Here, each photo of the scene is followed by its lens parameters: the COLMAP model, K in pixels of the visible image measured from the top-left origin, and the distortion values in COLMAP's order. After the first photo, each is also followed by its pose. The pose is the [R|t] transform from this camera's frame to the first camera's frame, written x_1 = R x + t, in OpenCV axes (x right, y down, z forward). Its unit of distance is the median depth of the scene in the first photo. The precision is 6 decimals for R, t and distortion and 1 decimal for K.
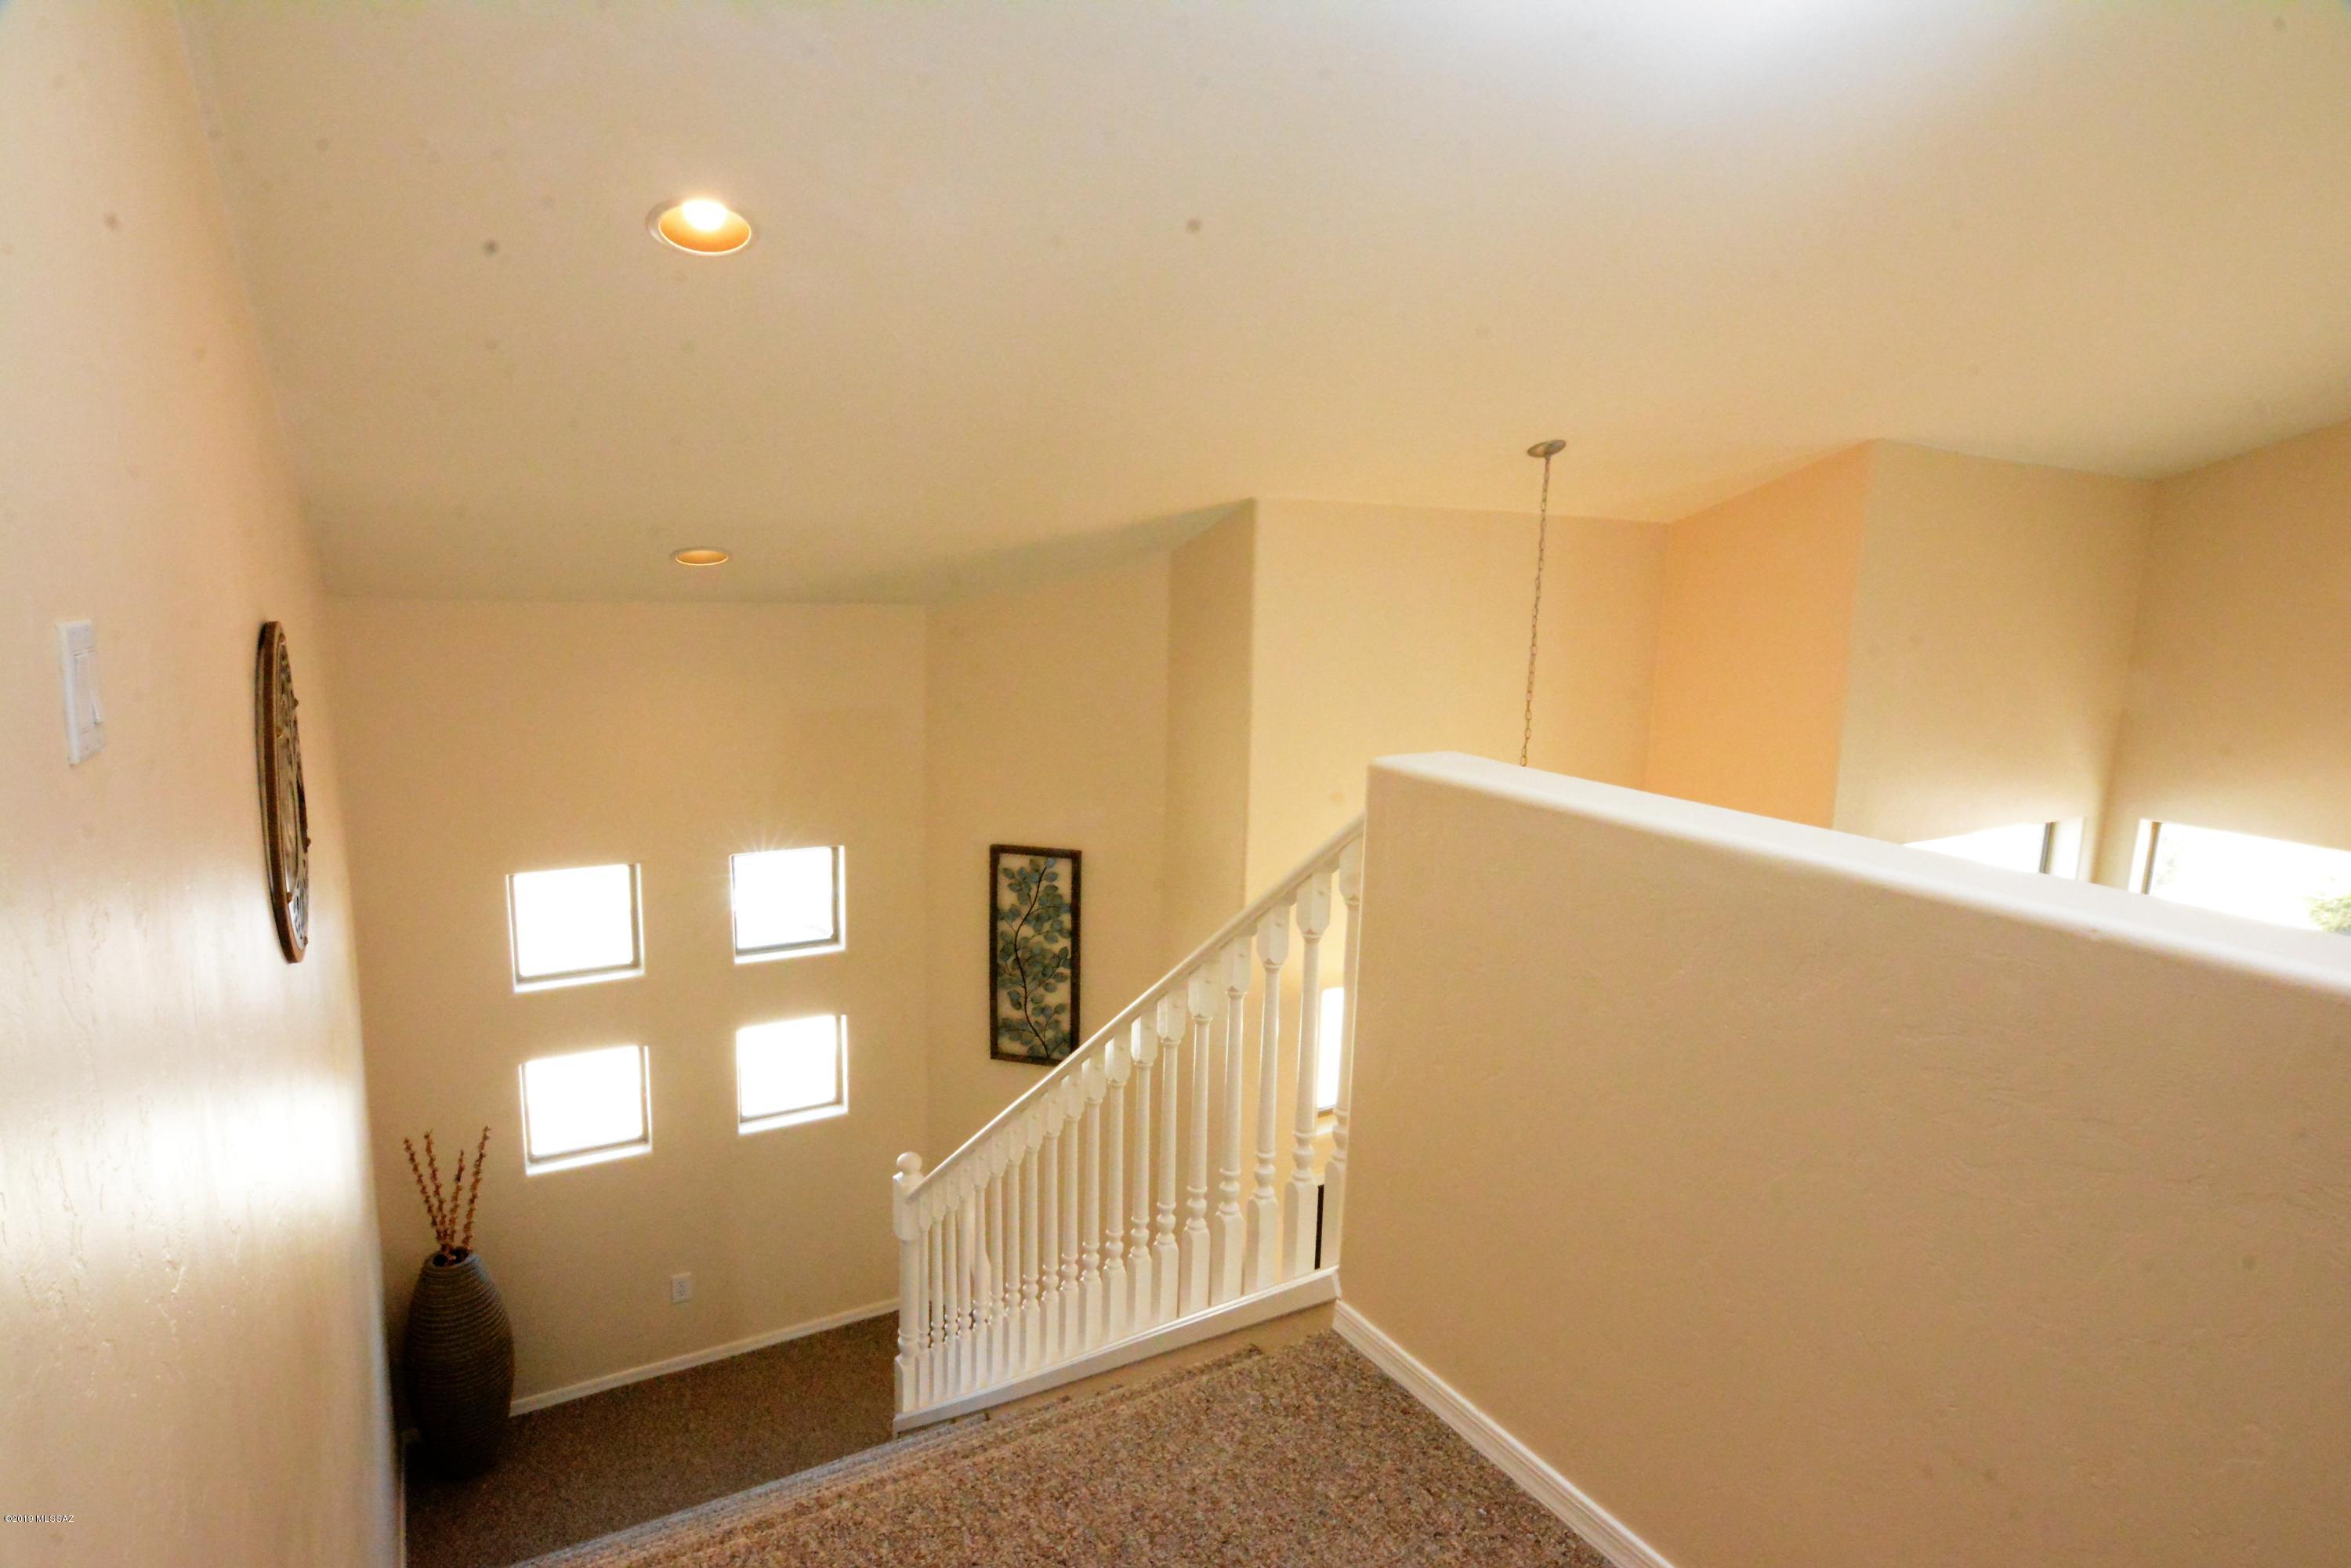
lens RADIAL K [[1251.4, 0, 1184.6], [0, 1251.4, 783.6], [0, 0, 1]] dist [-0.014065, -0.001406]
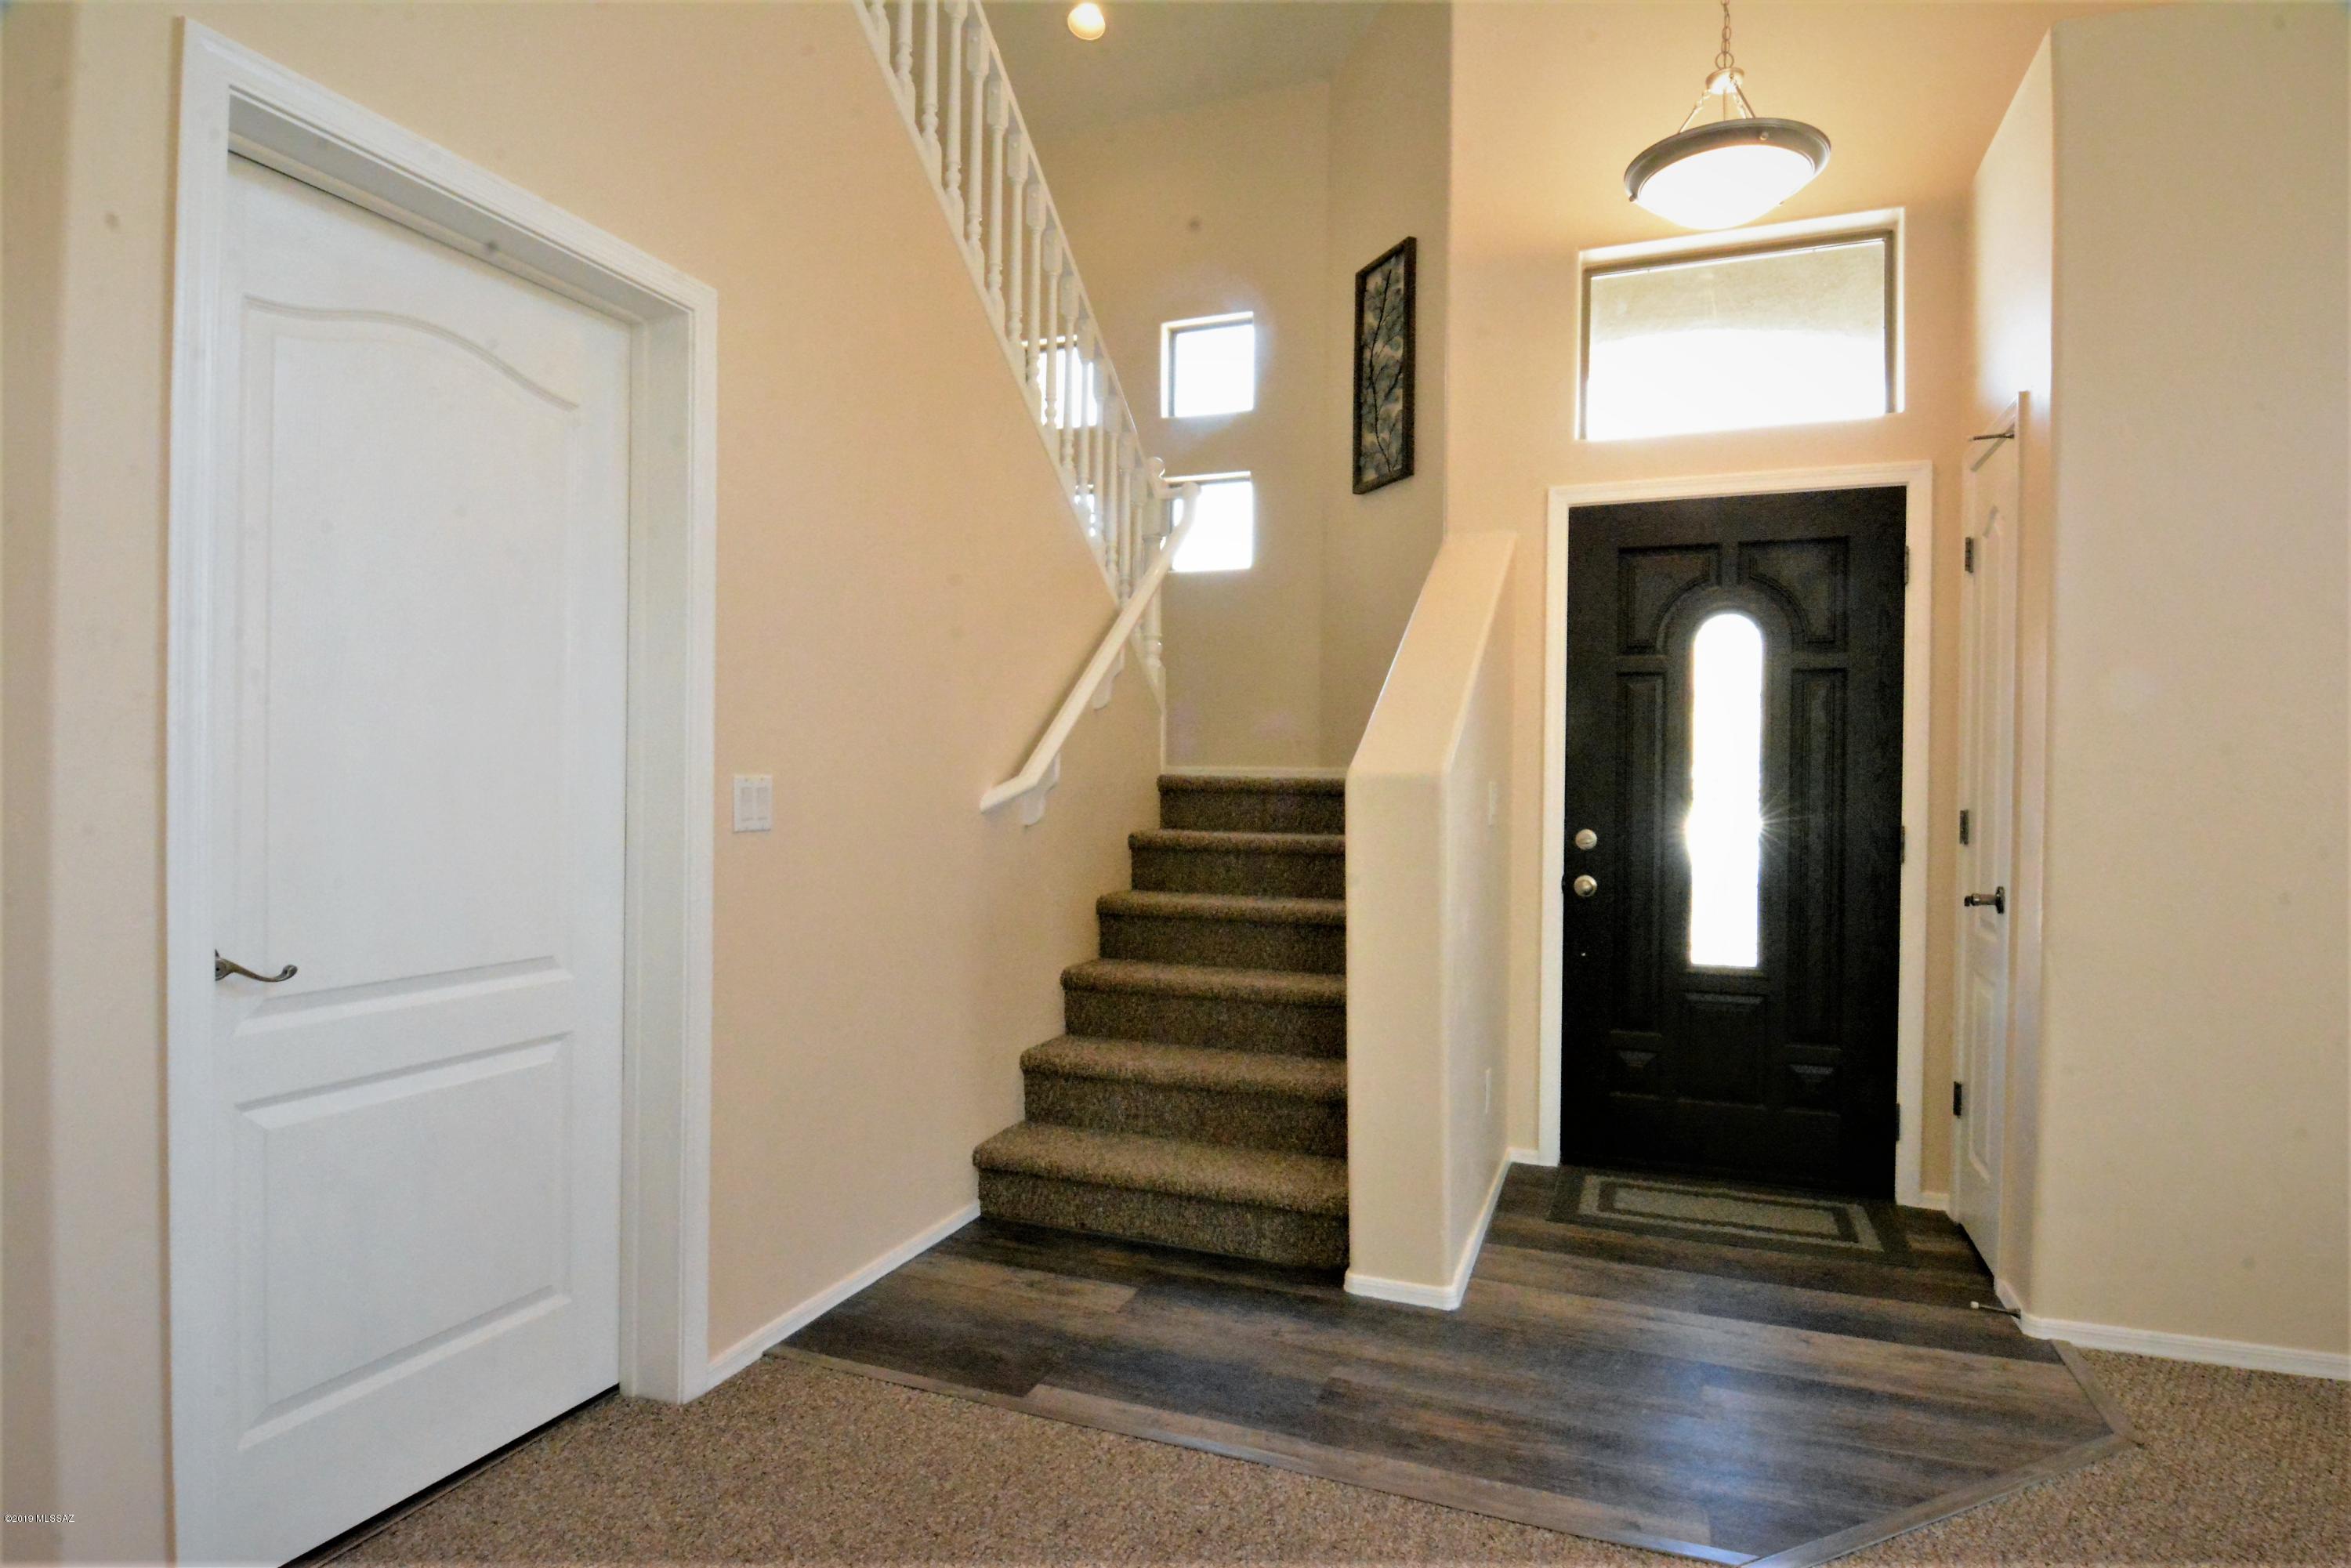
lens RADIAL K [[1251.4, 0, 1184.6], [0, 1251.4, 783.6], [0, 0, 1]] dist [-0.014065, -0.001406]
pose [[0.615060, -0.015552, -0.788327, 0.544393], [-0.120675, 0.986170, -0.113607, 0.583752], [0.779191, 0.165007, 0.604677, 0.343718]]
